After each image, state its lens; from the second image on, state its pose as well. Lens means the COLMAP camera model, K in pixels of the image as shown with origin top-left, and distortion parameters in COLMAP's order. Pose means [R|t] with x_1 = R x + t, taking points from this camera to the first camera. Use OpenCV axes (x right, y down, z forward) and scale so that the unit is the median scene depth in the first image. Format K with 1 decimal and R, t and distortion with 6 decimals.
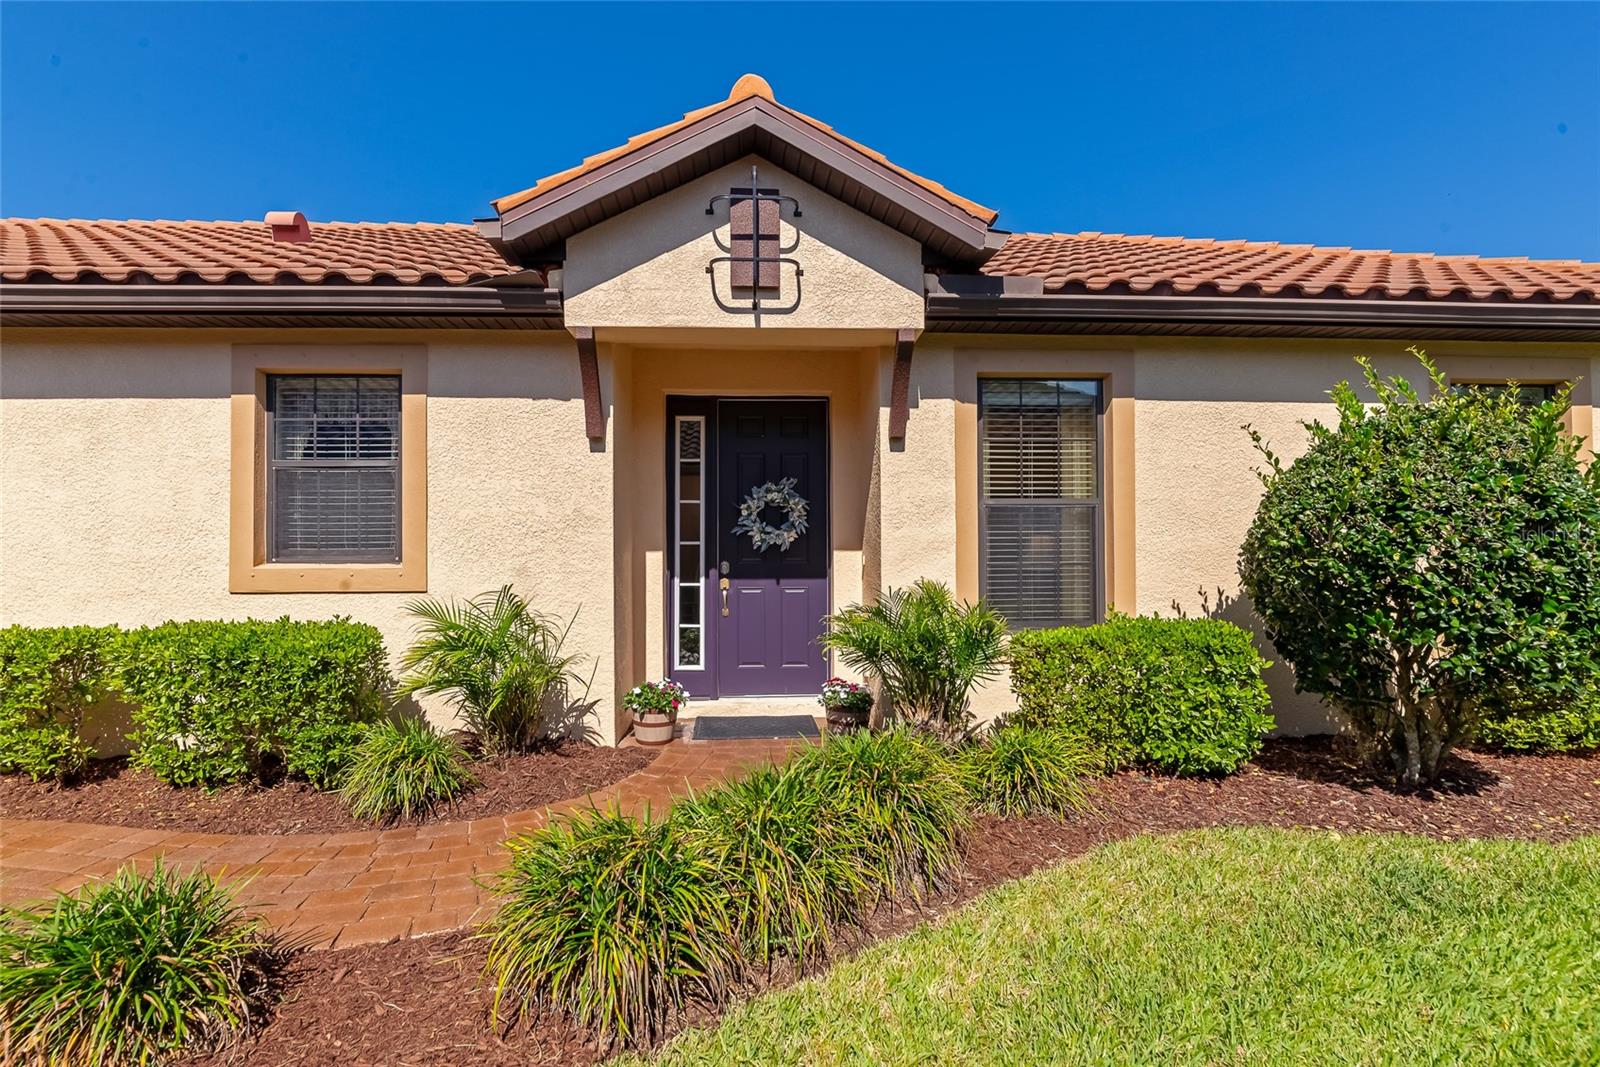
lens RADIAL K [[748.2, 0, 800.4], [0, 748.2, 548.6], [0, 0, 1]] dist [-0.003658, -0.001770]
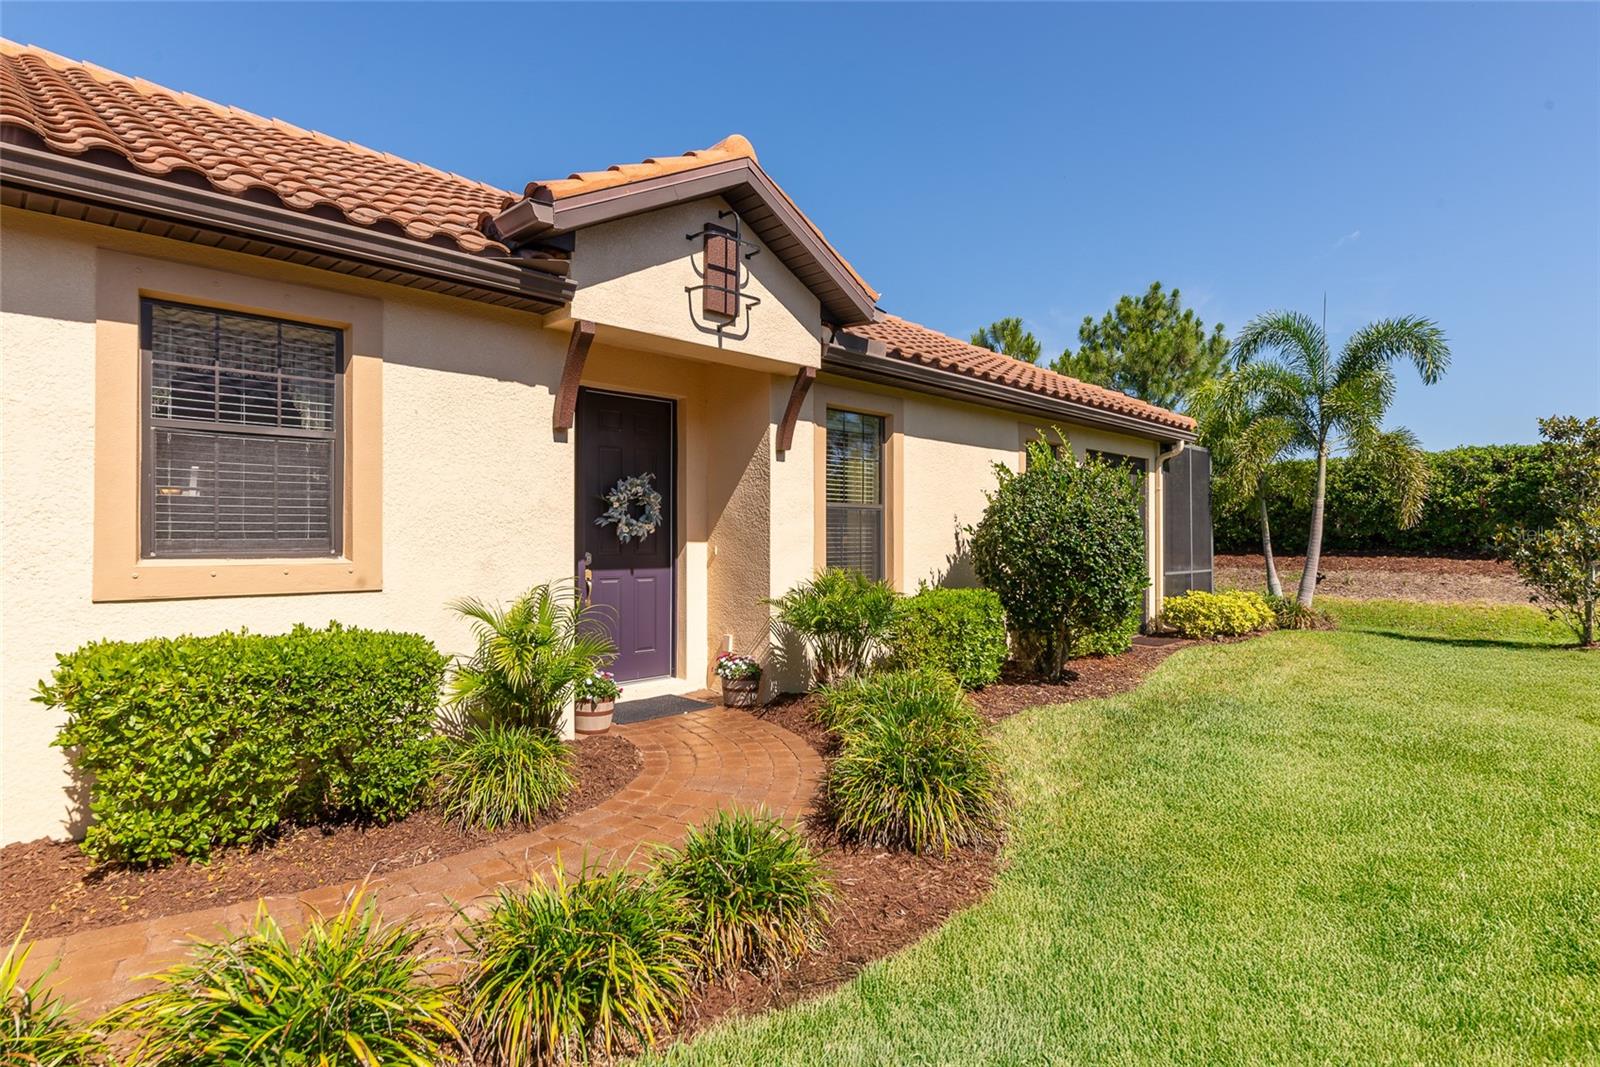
lens RADIAL K [[823.6, 0, 799.4], [0, 823.6, 530.4], [0, 0, 1]] dist [-0.000945, 0.000763]
pose [[0.743788, 0.012079, 0.668307, -0.773714], [-0.008481, 0.999927, -0.008635, -0.006400], [-0.668362, 0.000754, 0.743836, -0.017699]]
